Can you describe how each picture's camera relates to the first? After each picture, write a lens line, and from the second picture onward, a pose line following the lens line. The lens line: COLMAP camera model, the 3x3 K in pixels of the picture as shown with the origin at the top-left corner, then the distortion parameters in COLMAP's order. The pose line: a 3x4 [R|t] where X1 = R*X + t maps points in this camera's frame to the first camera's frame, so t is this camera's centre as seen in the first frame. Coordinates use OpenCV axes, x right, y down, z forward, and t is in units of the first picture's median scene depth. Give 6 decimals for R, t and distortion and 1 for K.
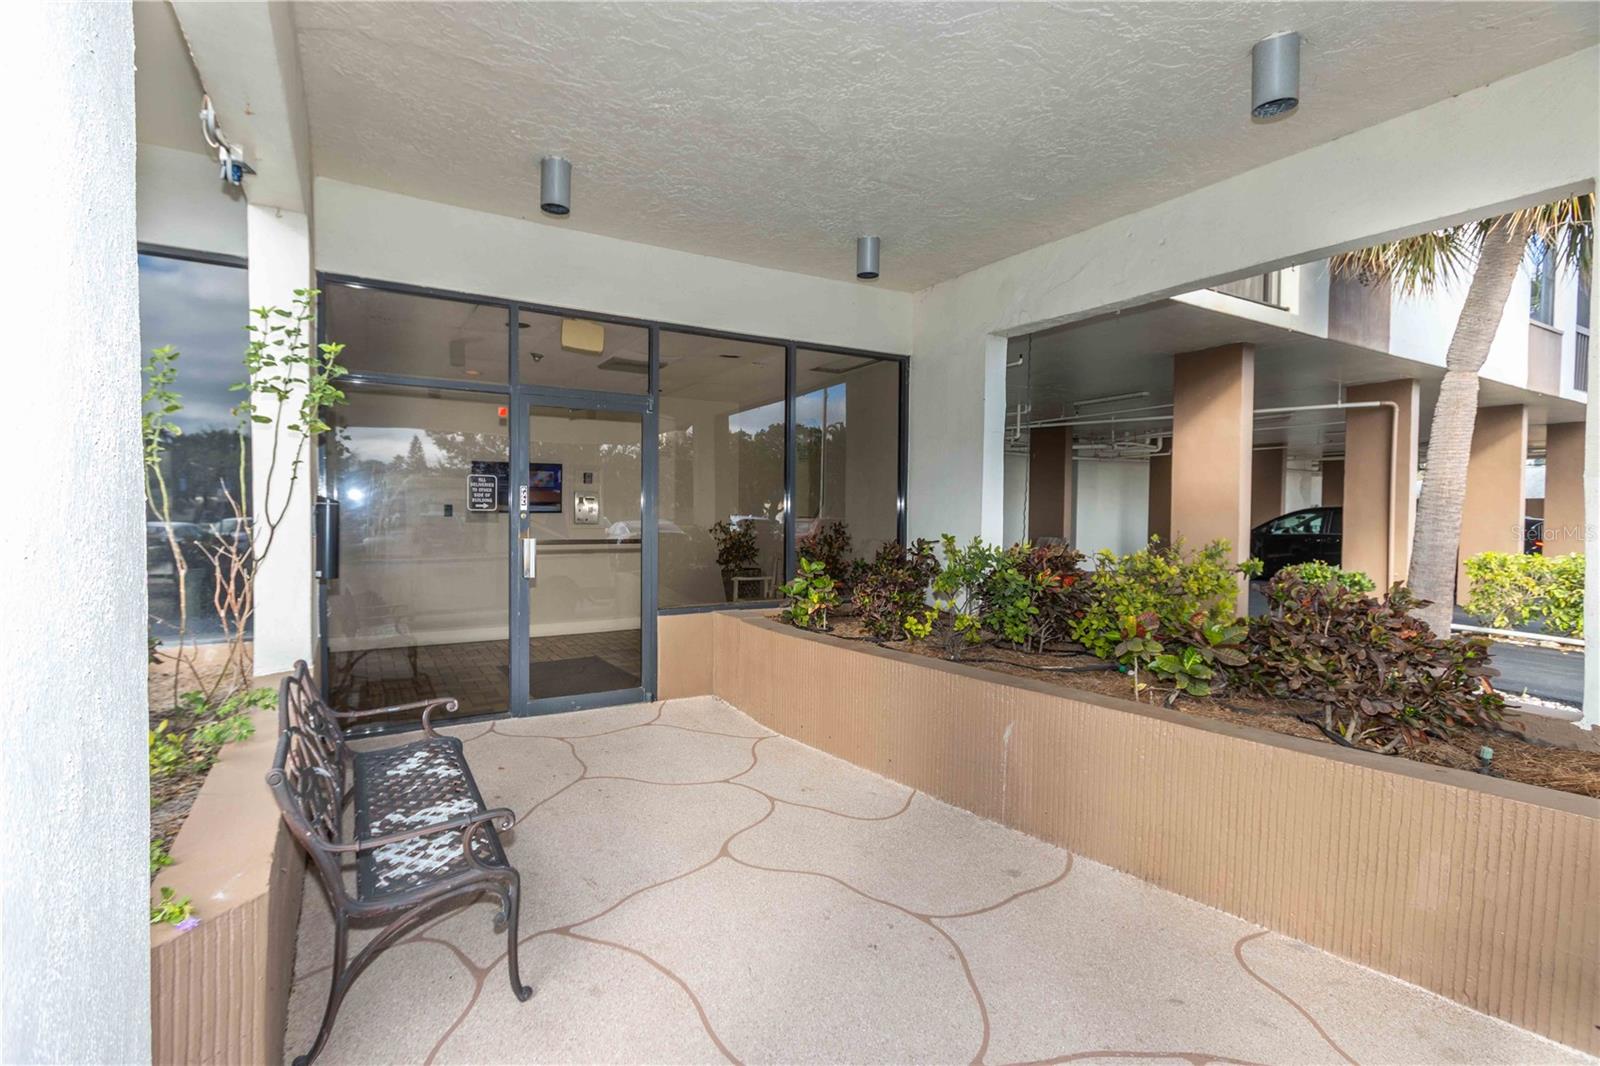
lens RADIAL K [[734.2, 0, 775.4], [0, 734.2, 527.8], [0, 0, 1]] dist [0.062672, 0.000065]
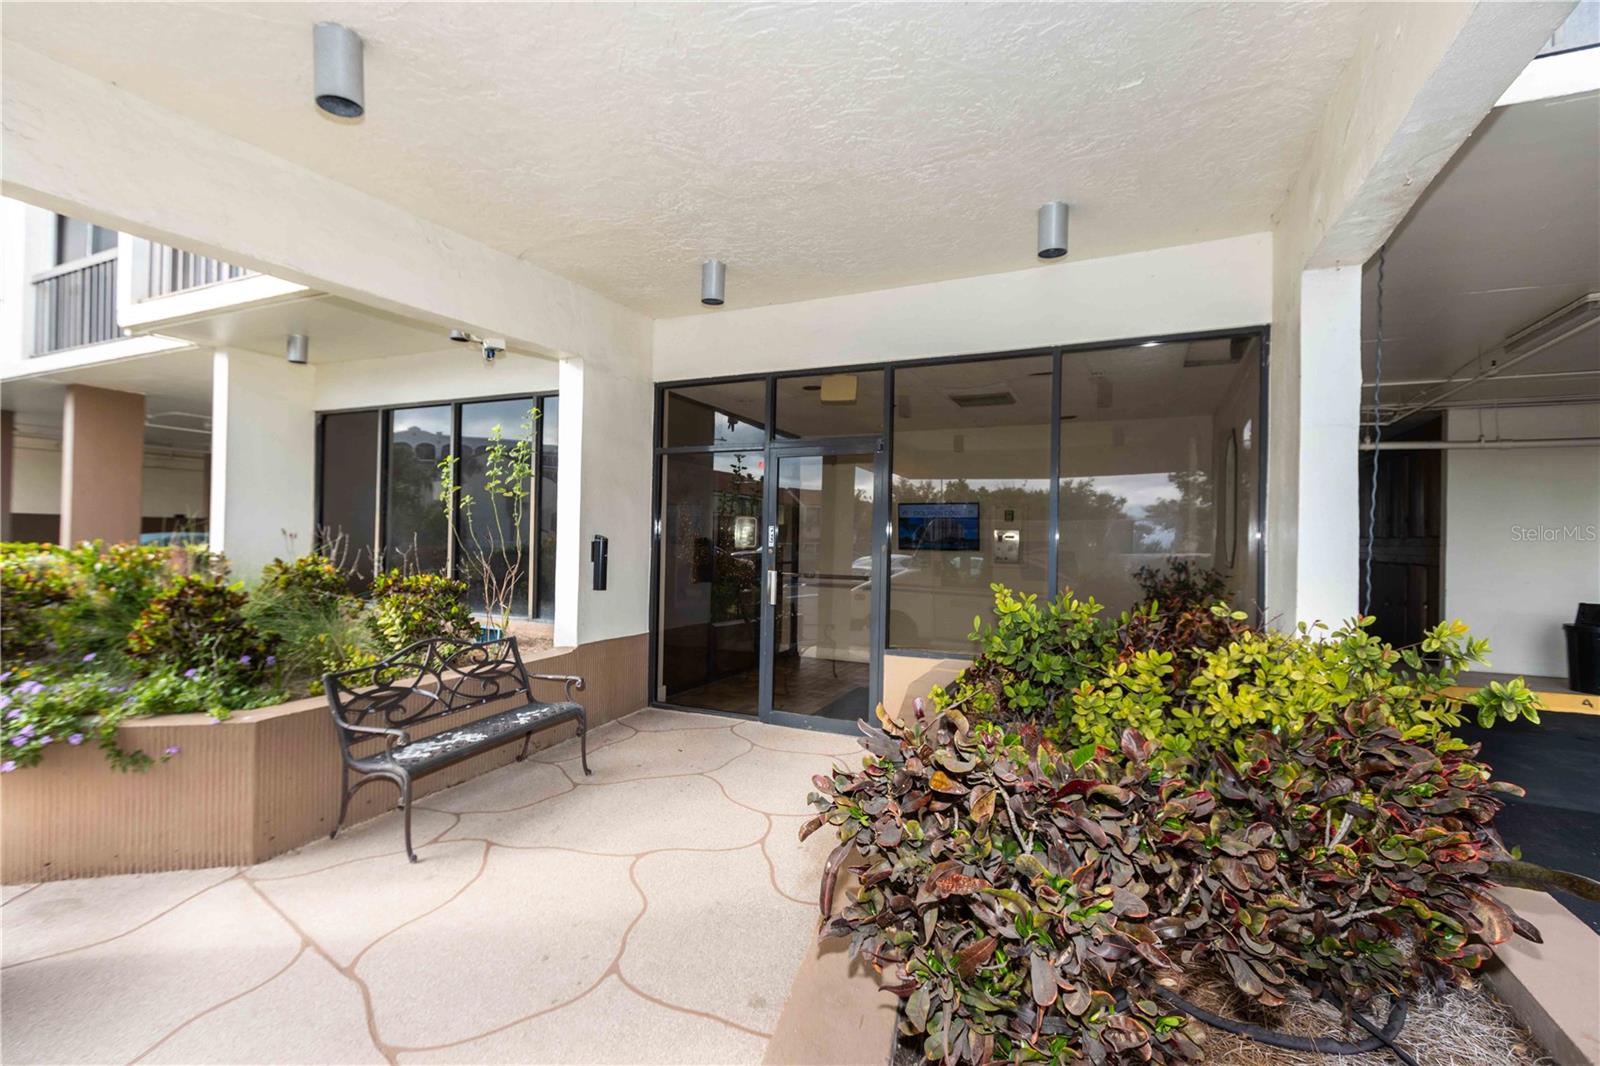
lens RADIAL K [[730.2, 0, 790.3], [0, 730.2, 529.0], [0, 0, 1]] dist [0.001317, 0.000194]
pose [[0.572450, -0.012425, -0.819846, 0.660844], [-0.035667, 0.998561, -0.040038, -0.005953], [0.819164, 0.052161, 0.571183, 0.377562]]
